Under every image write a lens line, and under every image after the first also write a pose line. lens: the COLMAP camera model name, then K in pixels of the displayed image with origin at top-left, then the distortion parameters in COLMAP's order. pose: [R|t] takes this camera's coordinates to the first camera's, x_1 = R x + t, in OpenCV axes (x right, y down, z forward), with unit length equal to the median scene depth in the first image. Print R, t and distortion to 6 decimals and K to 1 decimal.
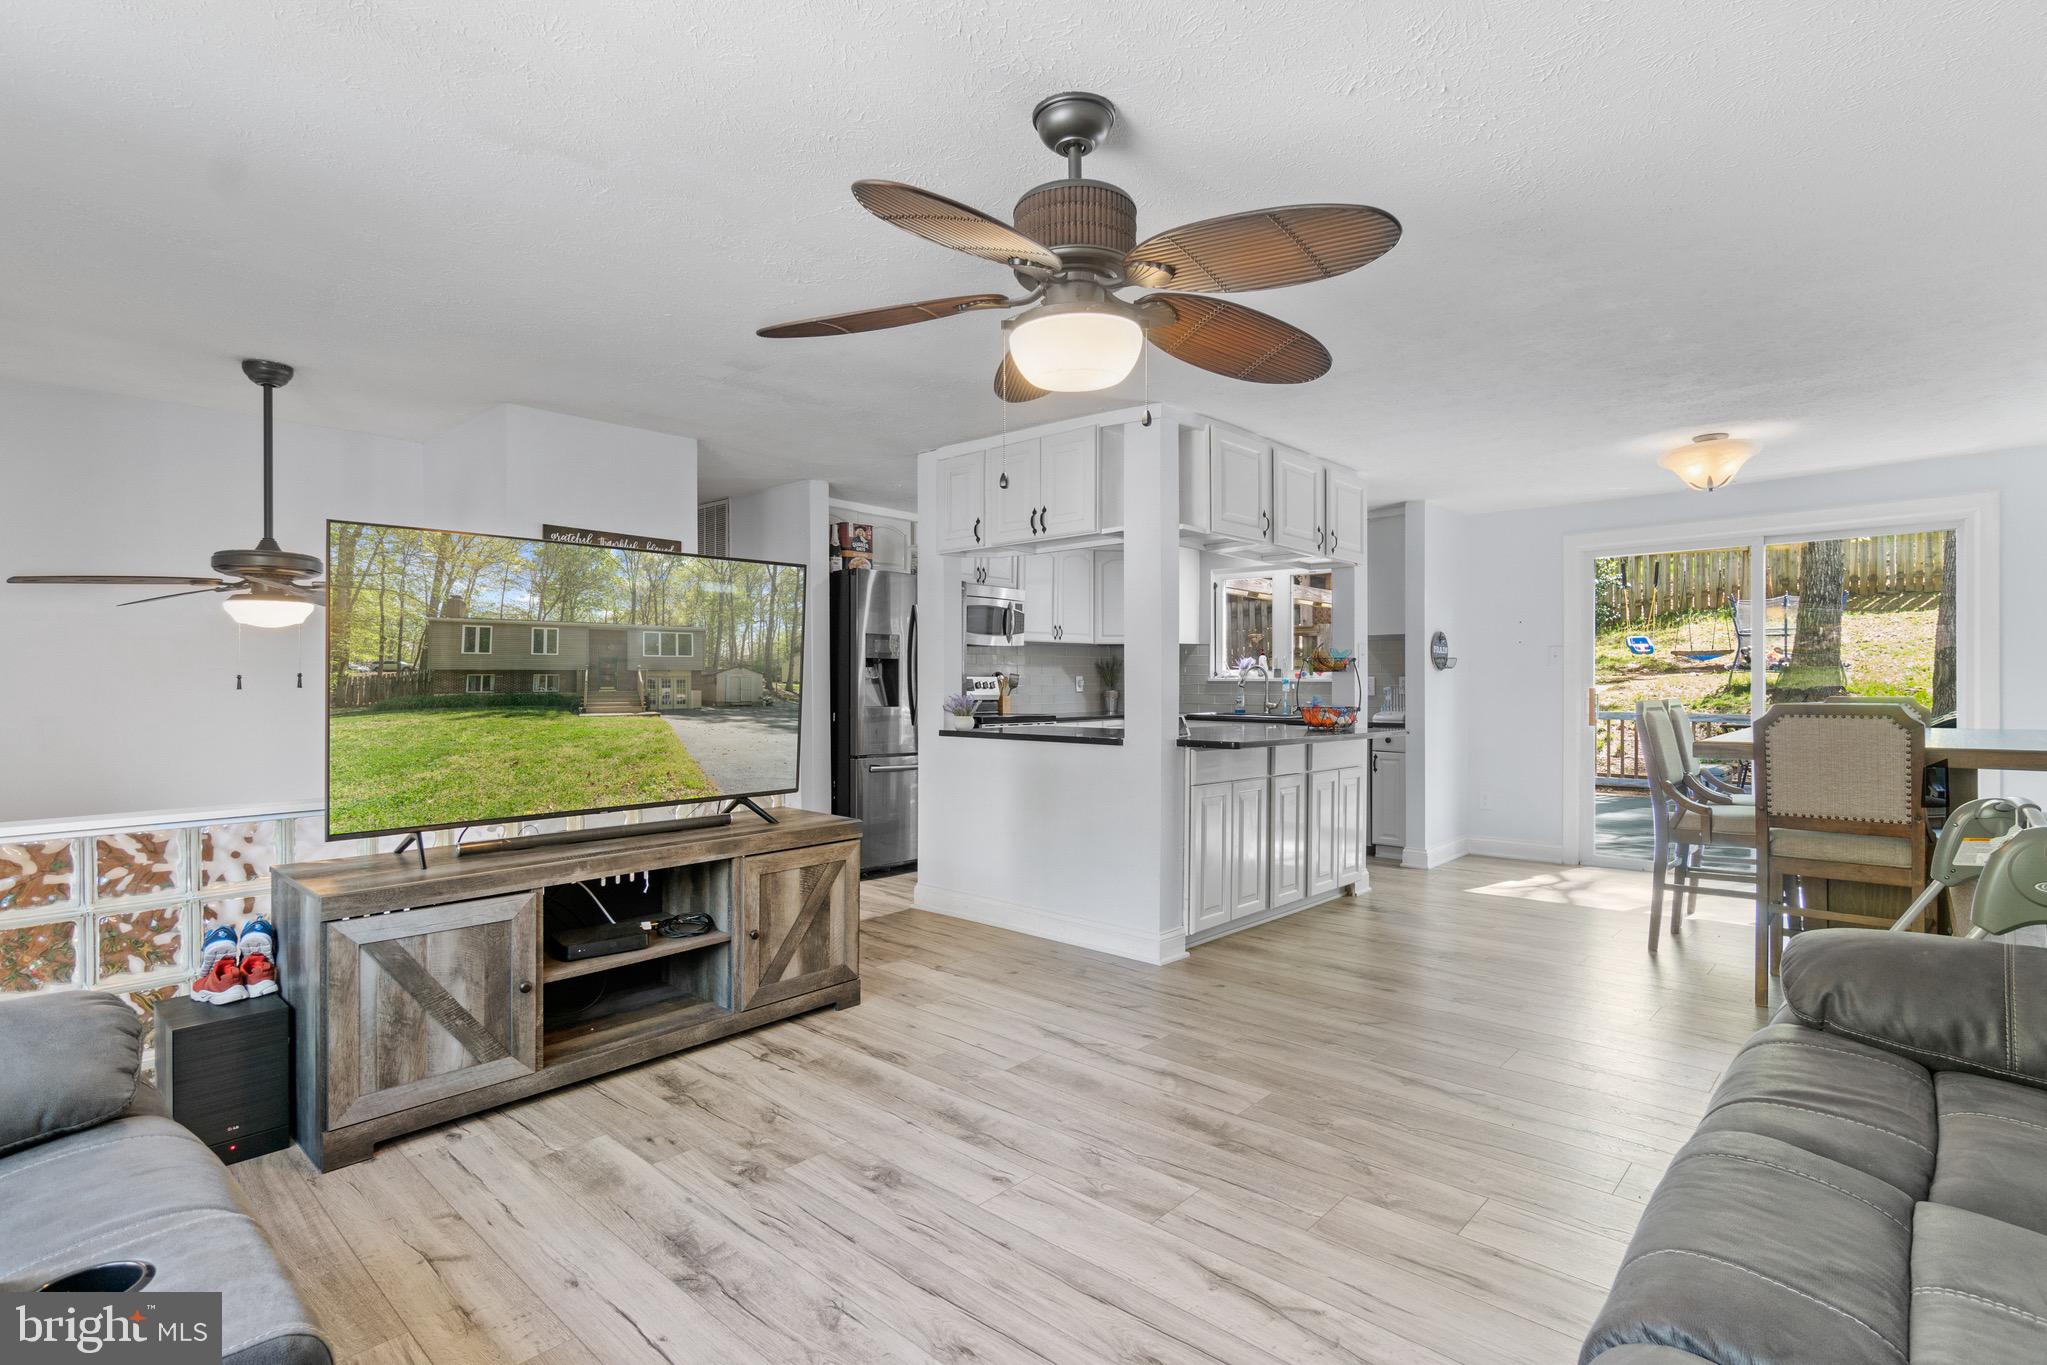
lens RADIAL K [[980.1, 0, 1021.6], [0, 980.1, 686.0], [0, 0, 1]] dist [-0.001141, 0.000036]
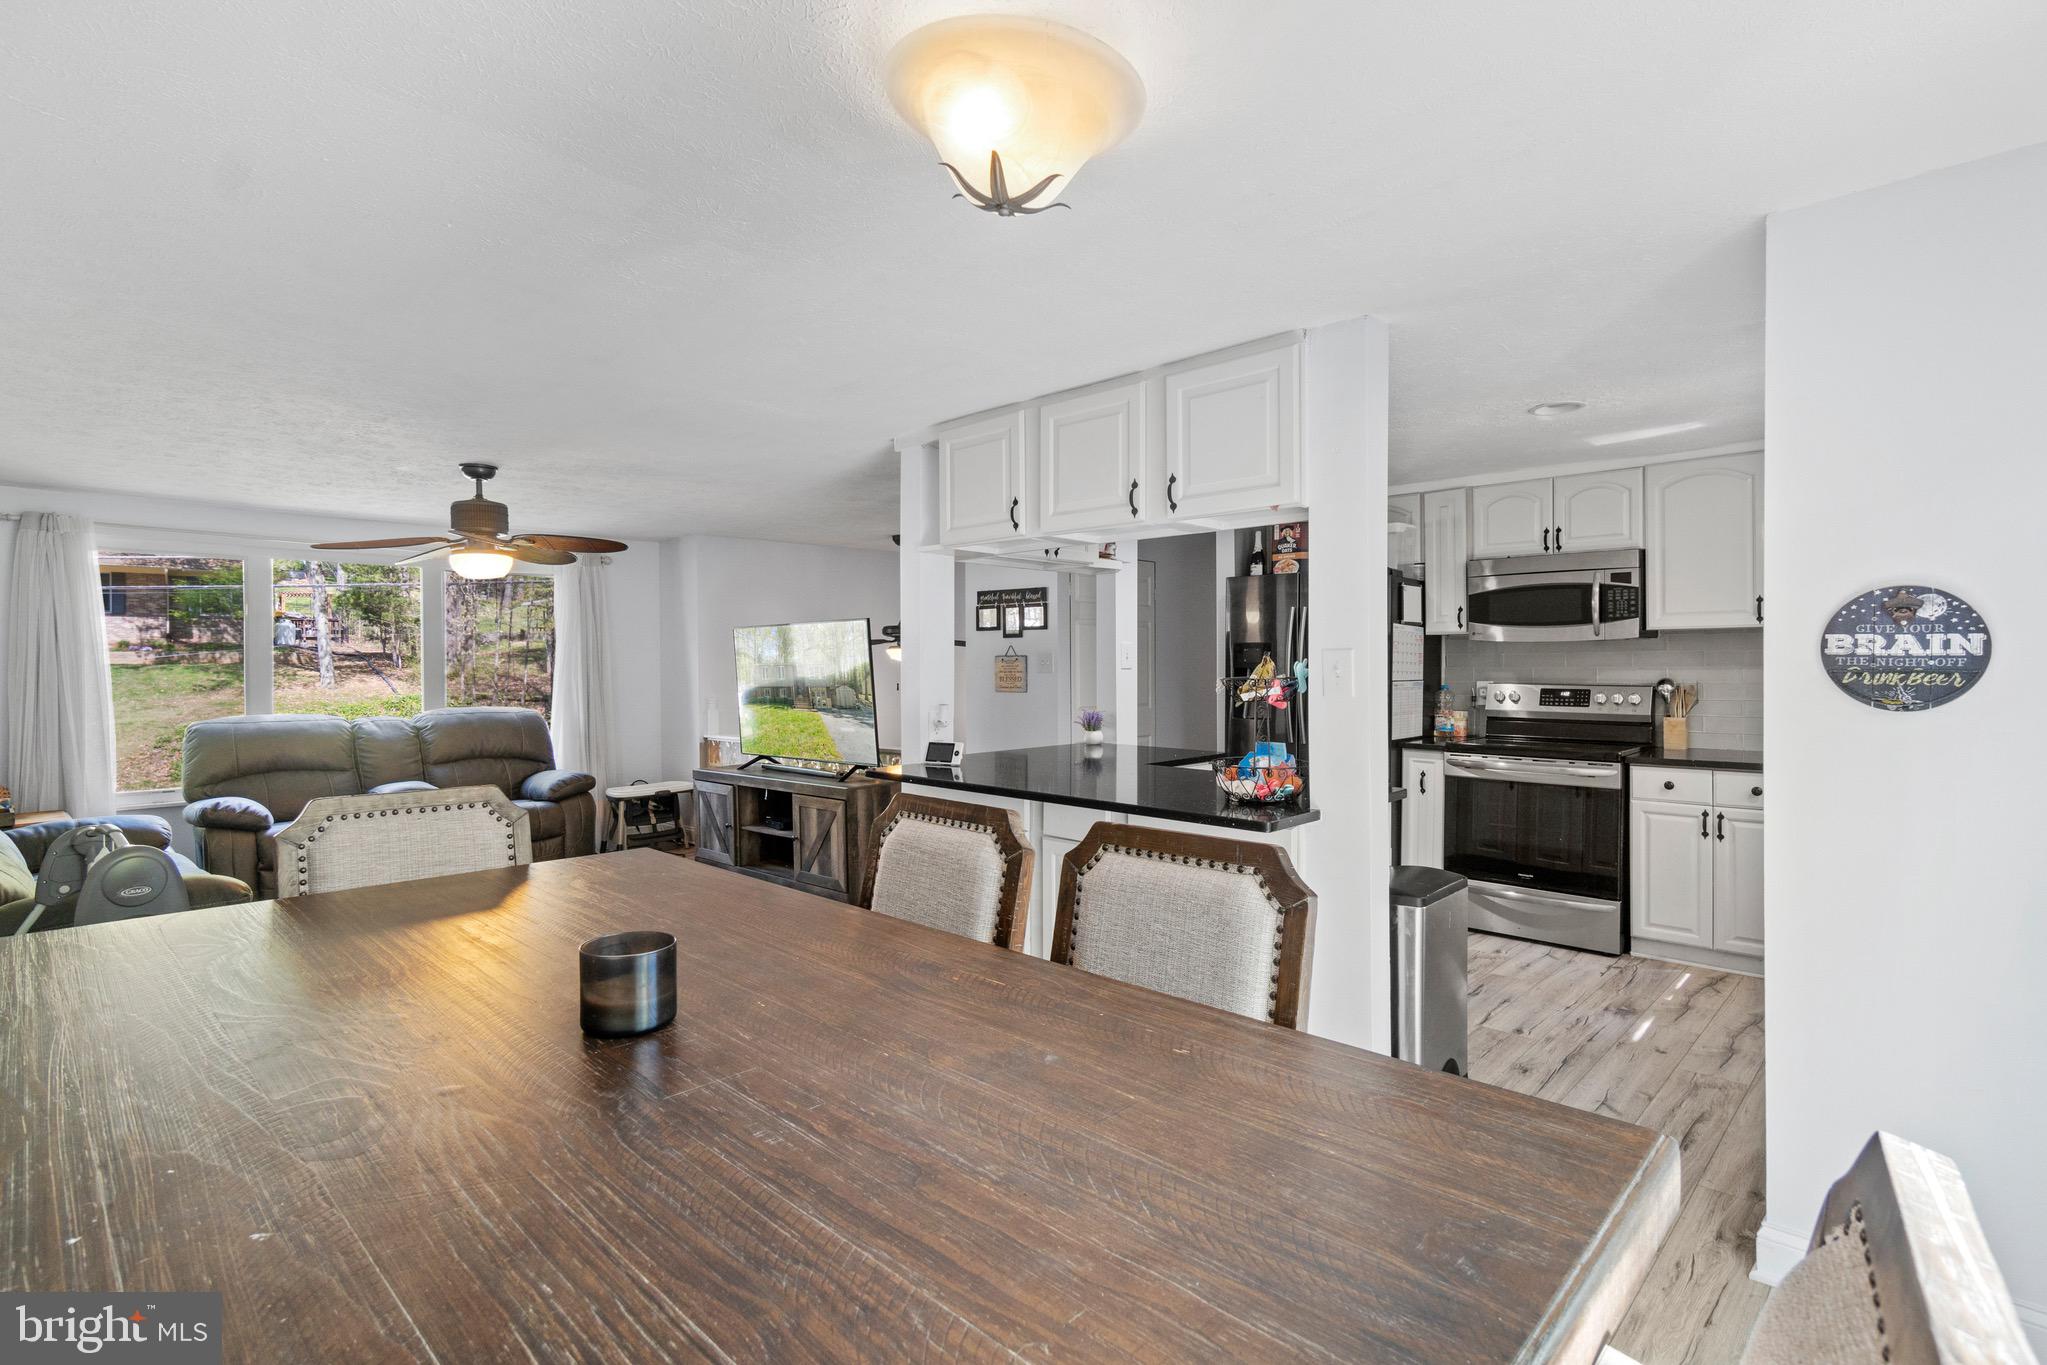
lens RADIAL K [[980.1, 0, 1023.9], [0, 980.1, 677.8], [0, 0, 1]] dist [-0.001141, 0.000036]
pose [[-0.026721, 0.008733, -0.999605, 1.403545], [-0.000935, 0.999961, 0.008761, -0.047822], [0.999642, 0.001169, -0.026712, 1.395573]]
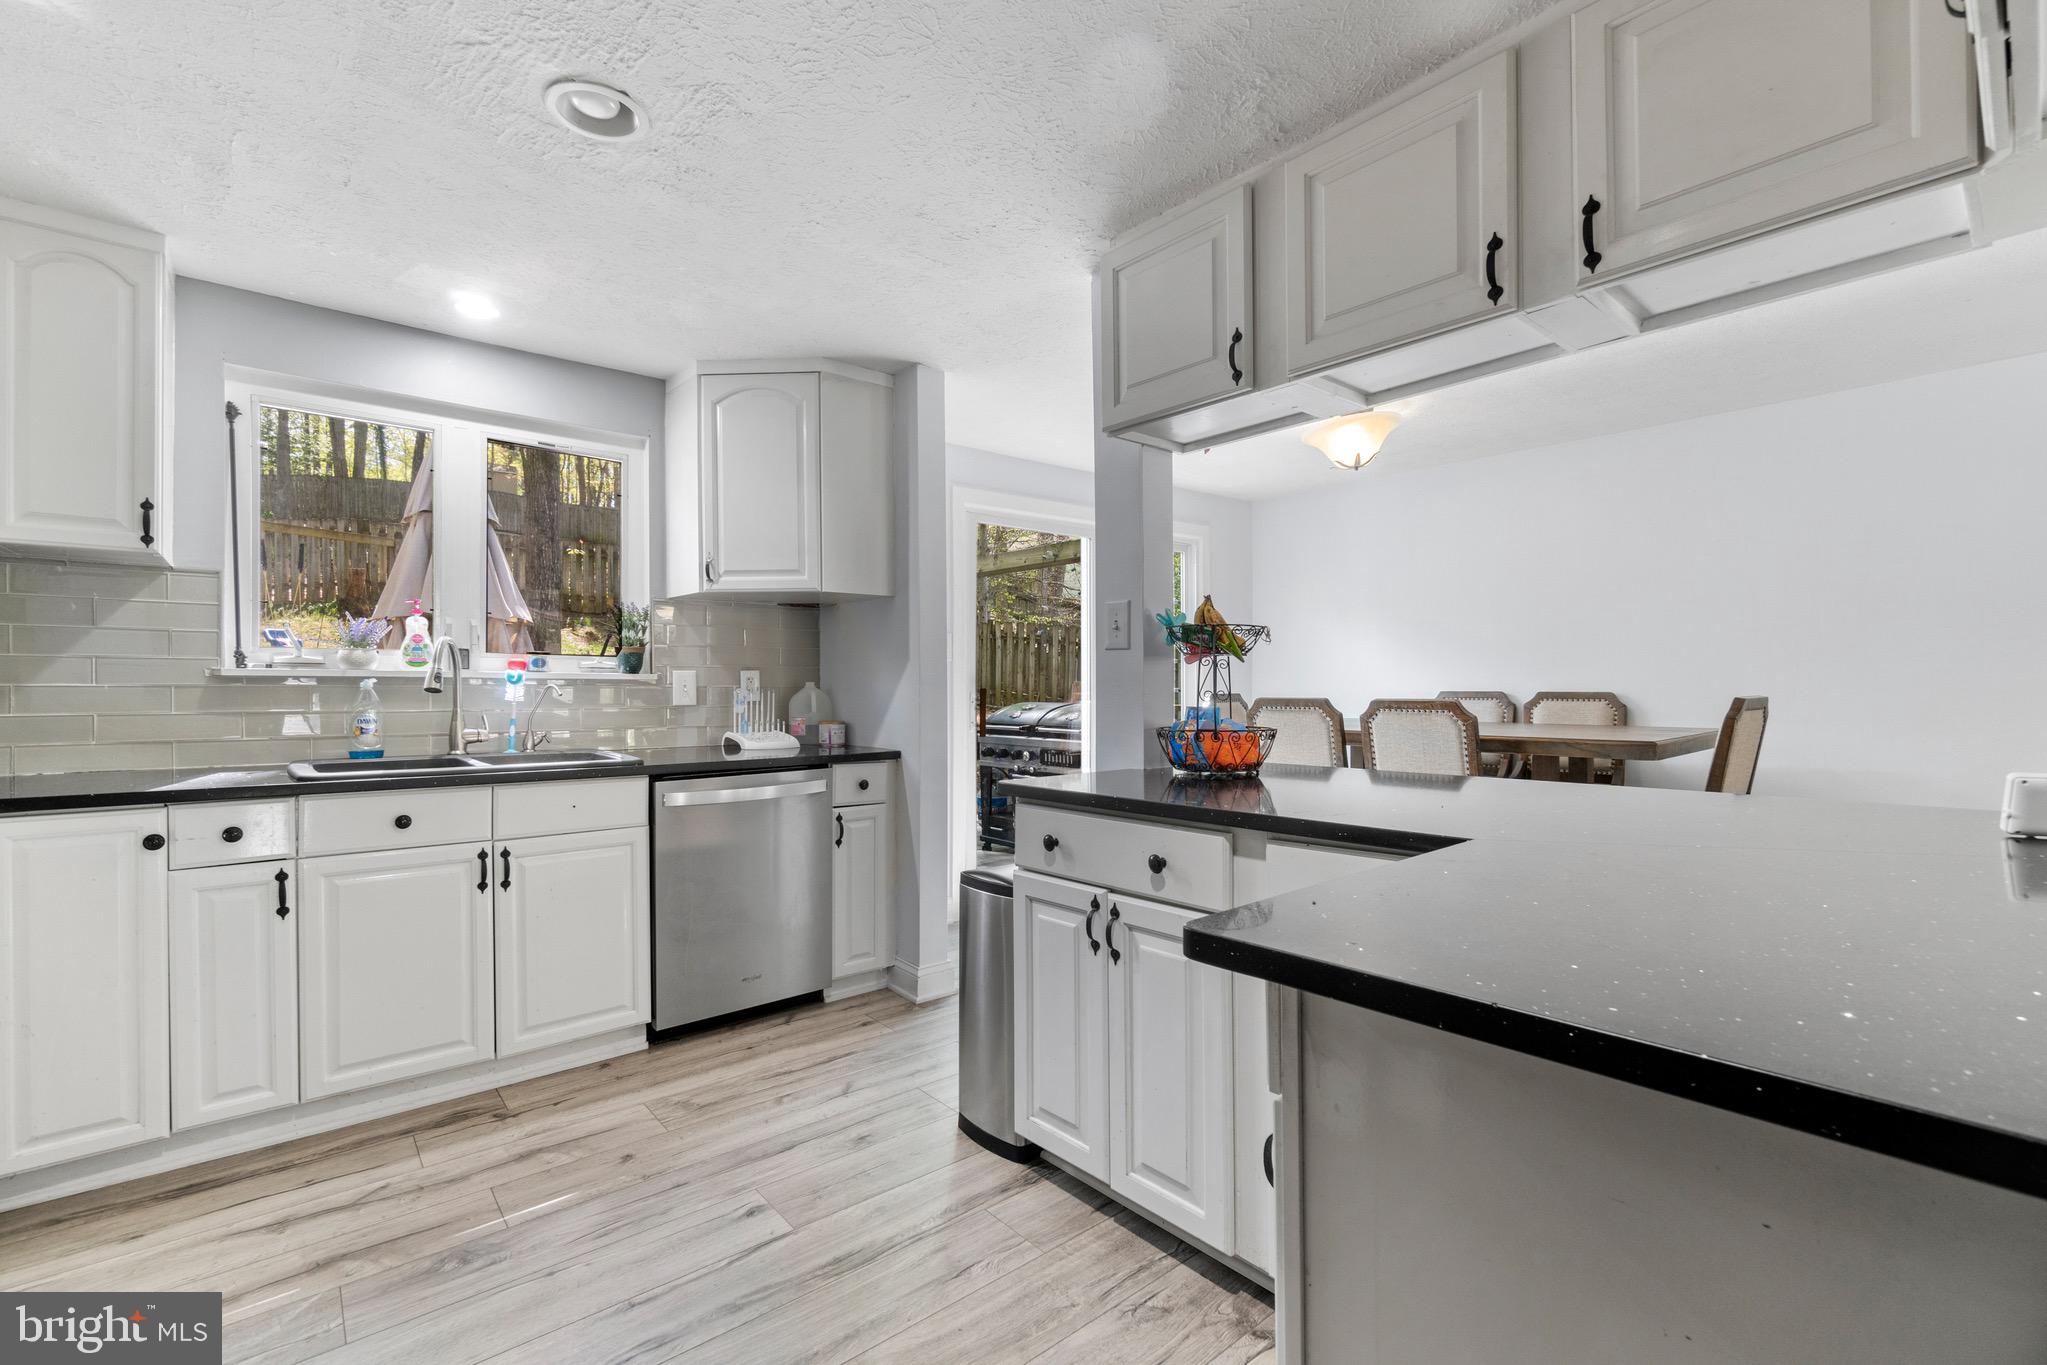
lens RADIAL K [[900.1, 0, 1014.3], [0, 900.1, 678.7], [0, 0, 1]] dist [-0.004408, -0.000107]
pose [[0.125044, -0.000042, 0.992151, -0.215619], [0.008239, 0.999966, -0.000996, -0.001284], [-0.992117, 0.008299, 0.125040, 1.657242]]
